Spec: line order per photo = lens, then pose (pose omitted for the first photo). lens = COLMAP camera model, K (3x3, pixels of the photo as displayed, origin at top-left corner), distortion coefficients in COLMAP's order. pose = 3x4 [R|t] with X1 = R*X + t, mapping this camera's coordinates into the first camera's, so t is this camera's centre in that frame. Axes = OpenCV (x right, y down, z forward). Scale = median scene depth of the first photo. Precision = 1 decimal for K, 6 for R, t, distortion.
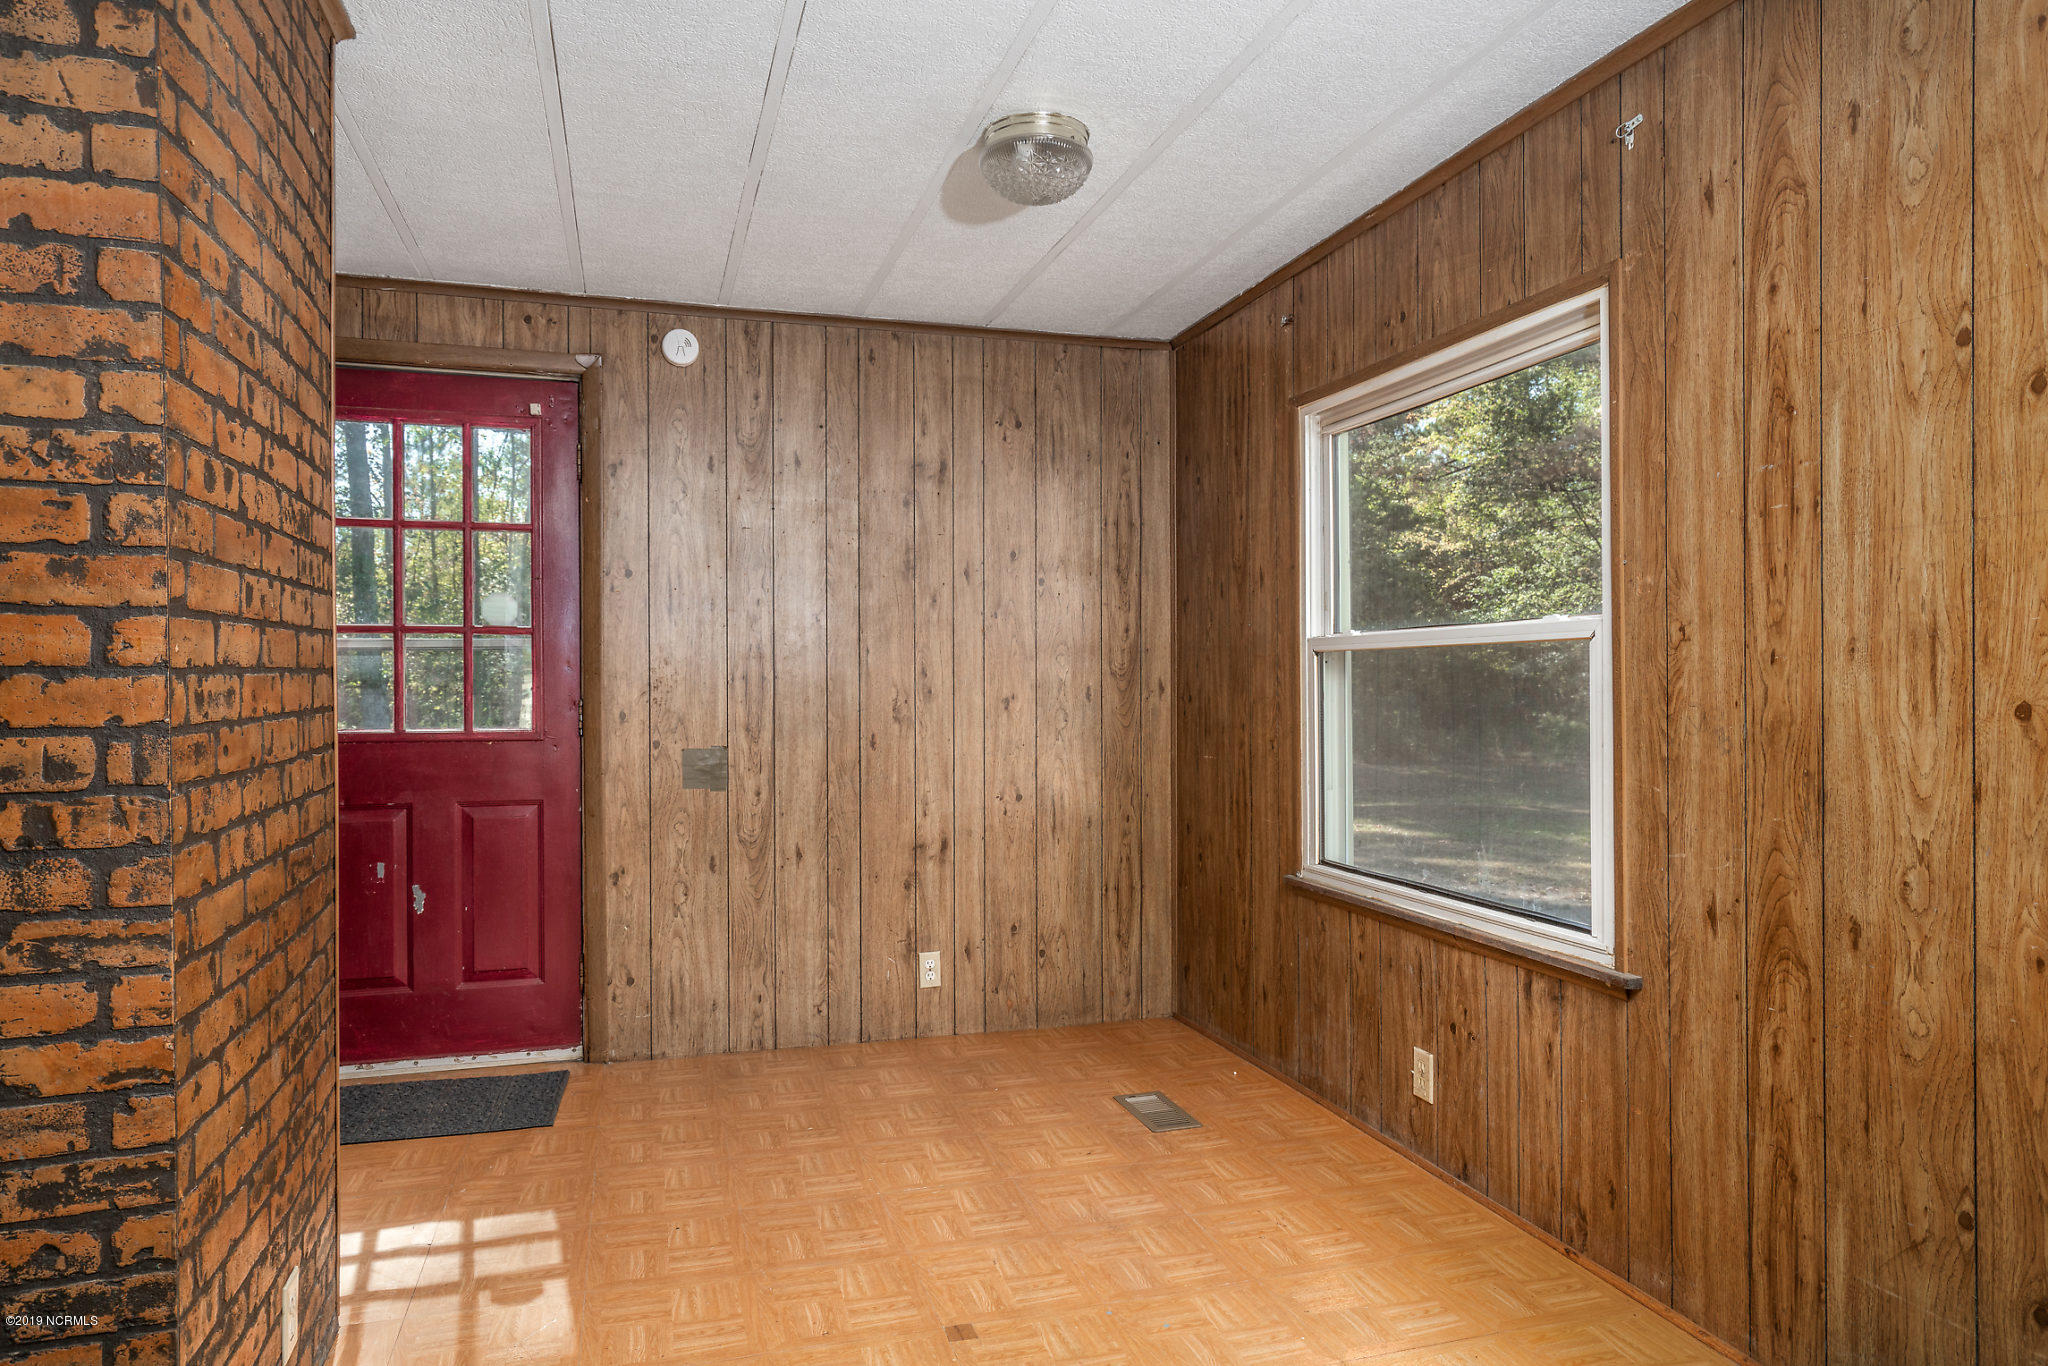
lens RADIAL K [[1280.0, 0, 1012.6], [0, 1280.0, 697.0], [0, 0, 1]] dist [0.006102, 0.001285]
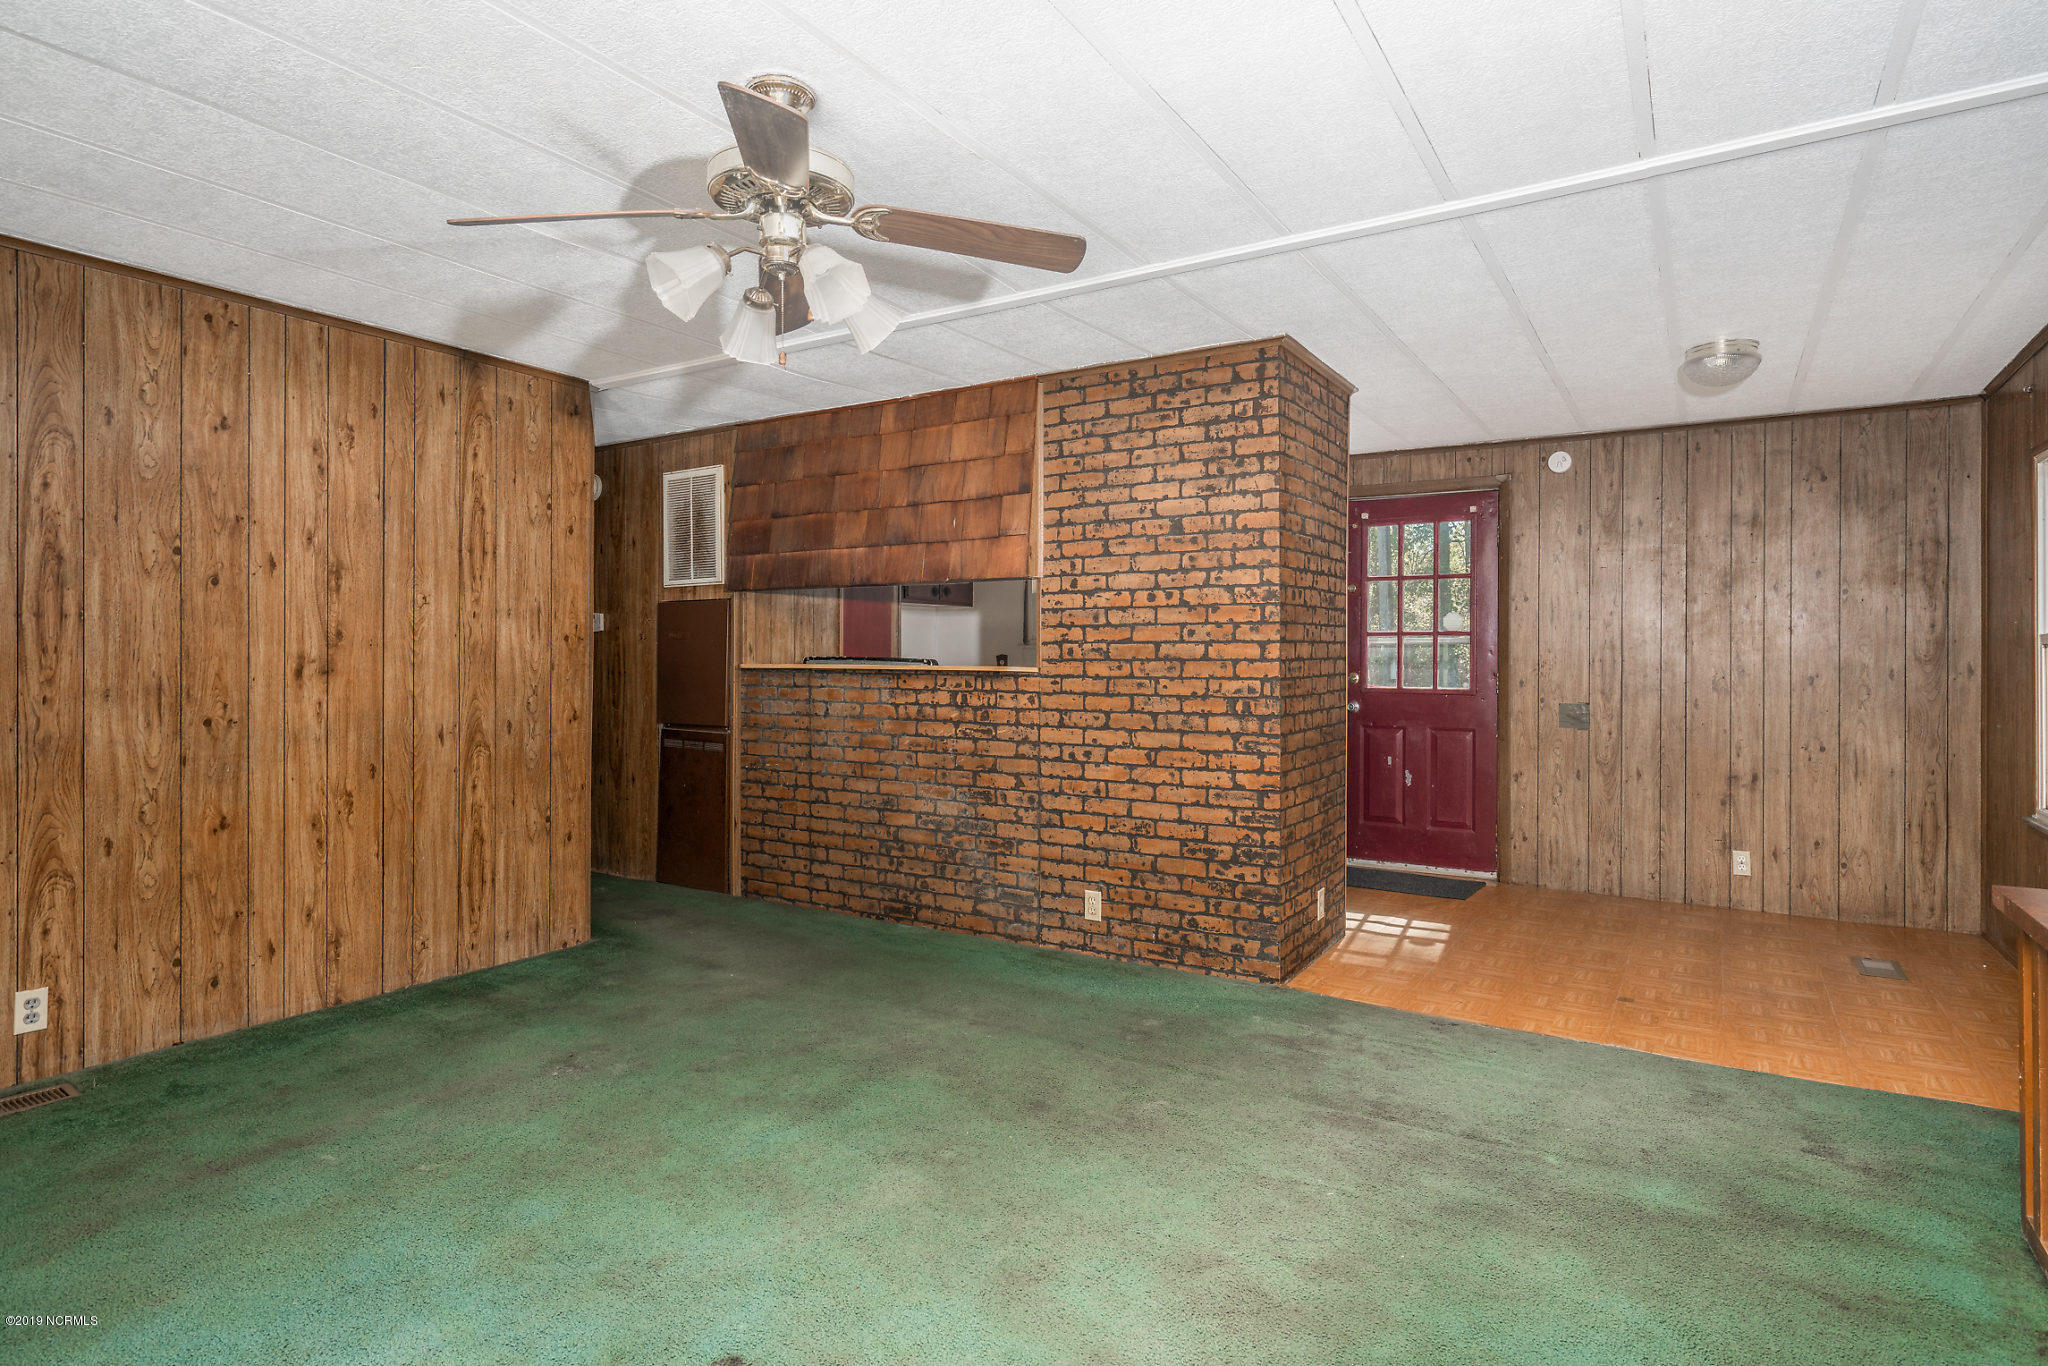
lens RADIAL K [[1111.3, 0, 1015.1], [0, 1111.3, 653.2], [0, 0, 1]] dist [-0.000378, 0.001047]
pose [[0.659977, 0.002986, -0.751280, 0.355873], [-0.014182, 0.999863, -0.008485, -0.002240], [0.751152, 0.016254, 0.659929, -0.476688]]
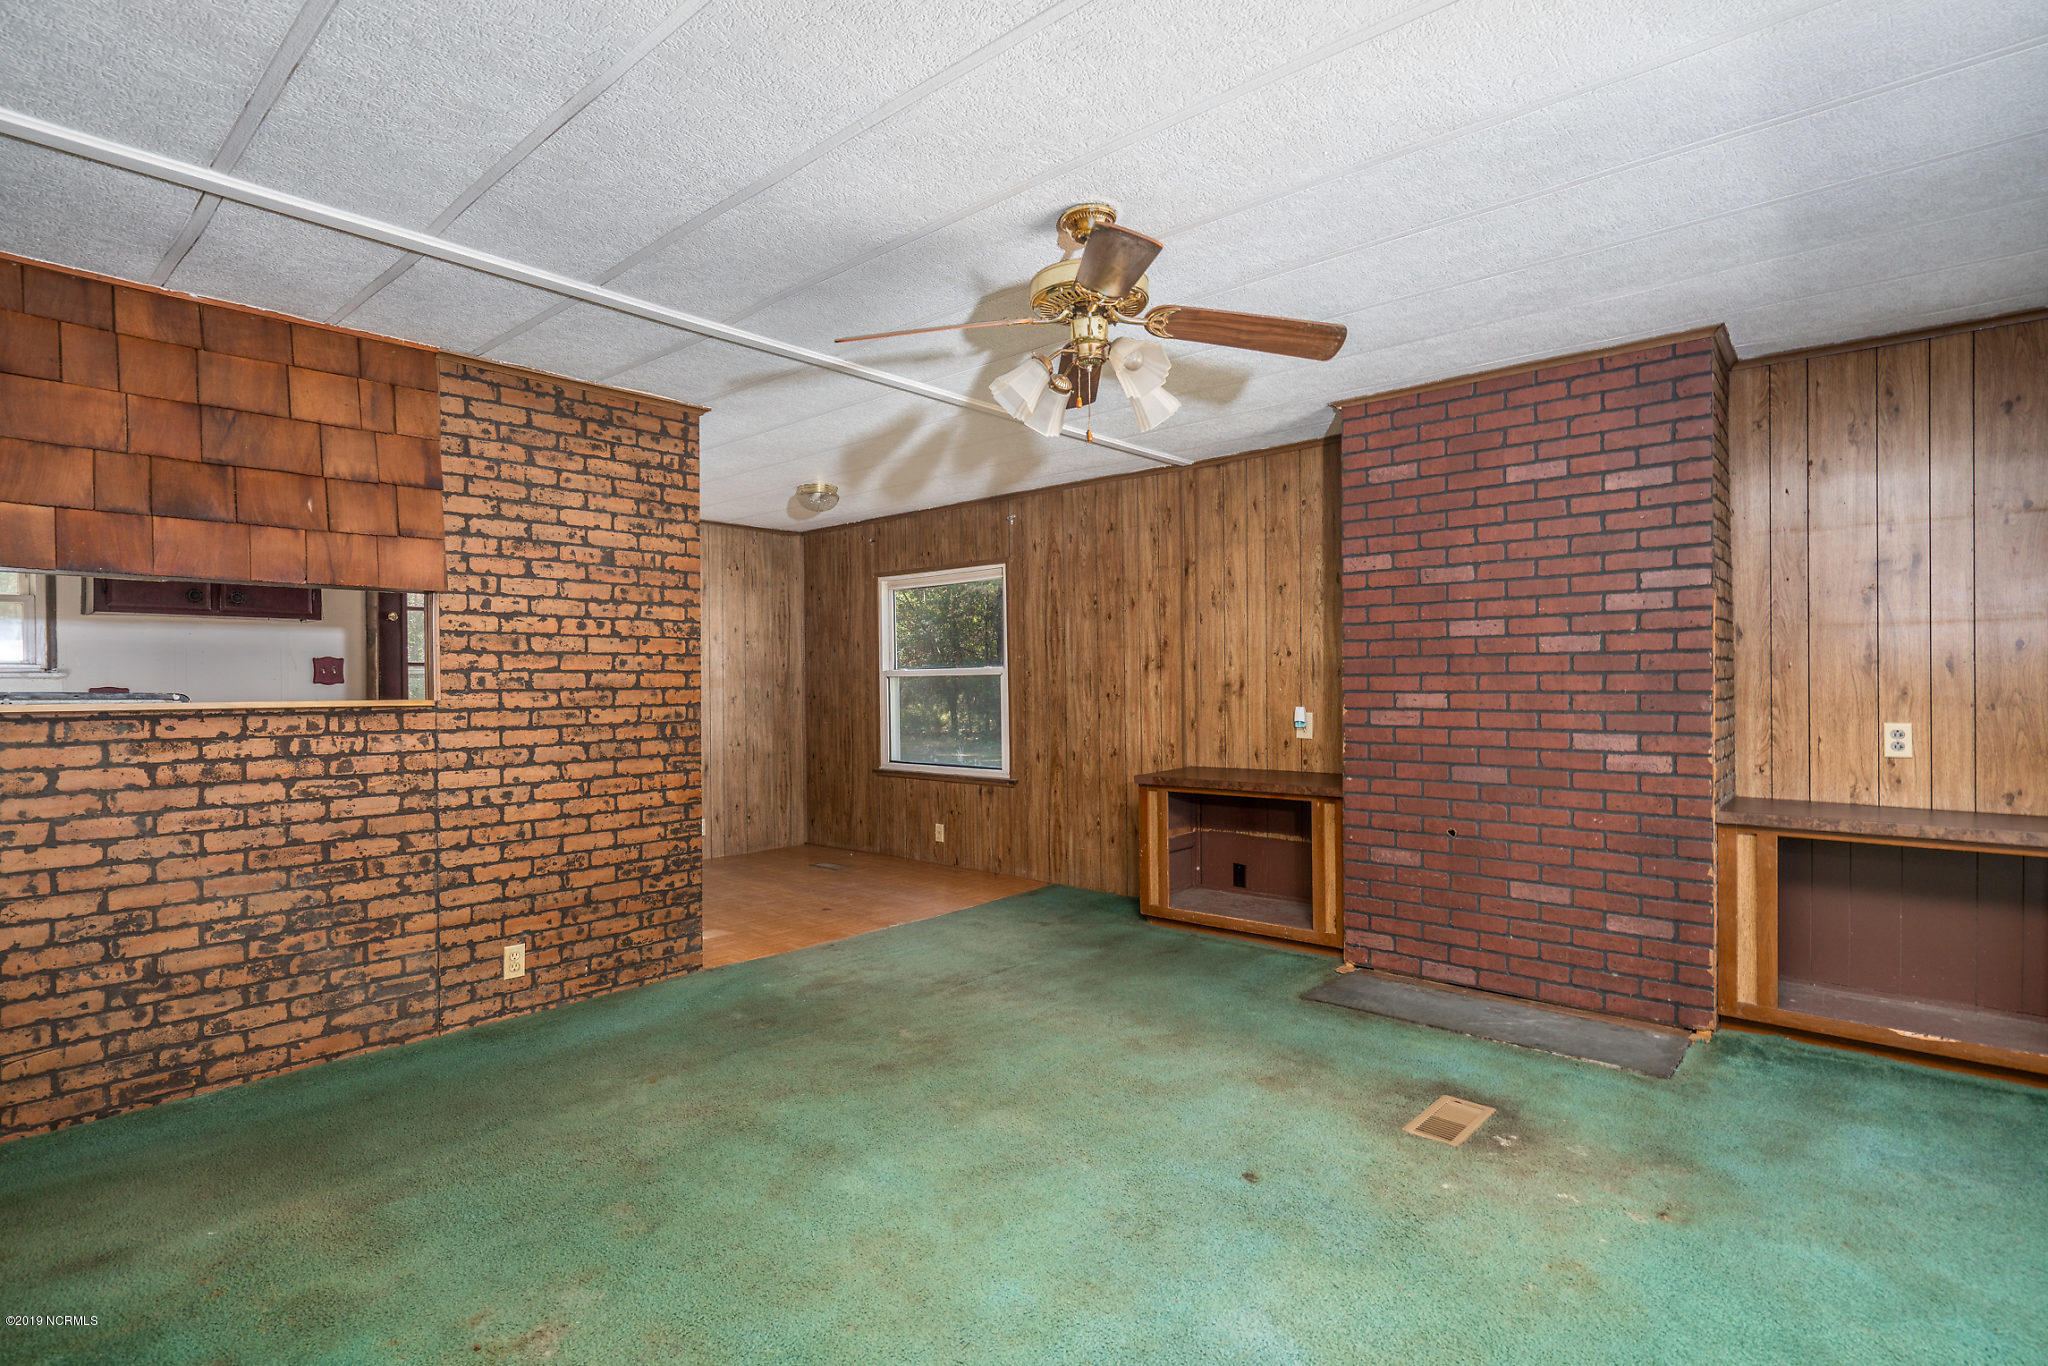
lens RADIAL K [[988.5, 0, 1024.0], [0, 988.5, 683.0], [0, 0, 1]] dist [0.000742, 0.000261]
pose [[0.846847, -0.003434, 0.531826, -0.502314], [0.012090, 0.999845, -0.012794, 0.004258], [-0.531699, 0.017264, 0.846757, -0.686926]]
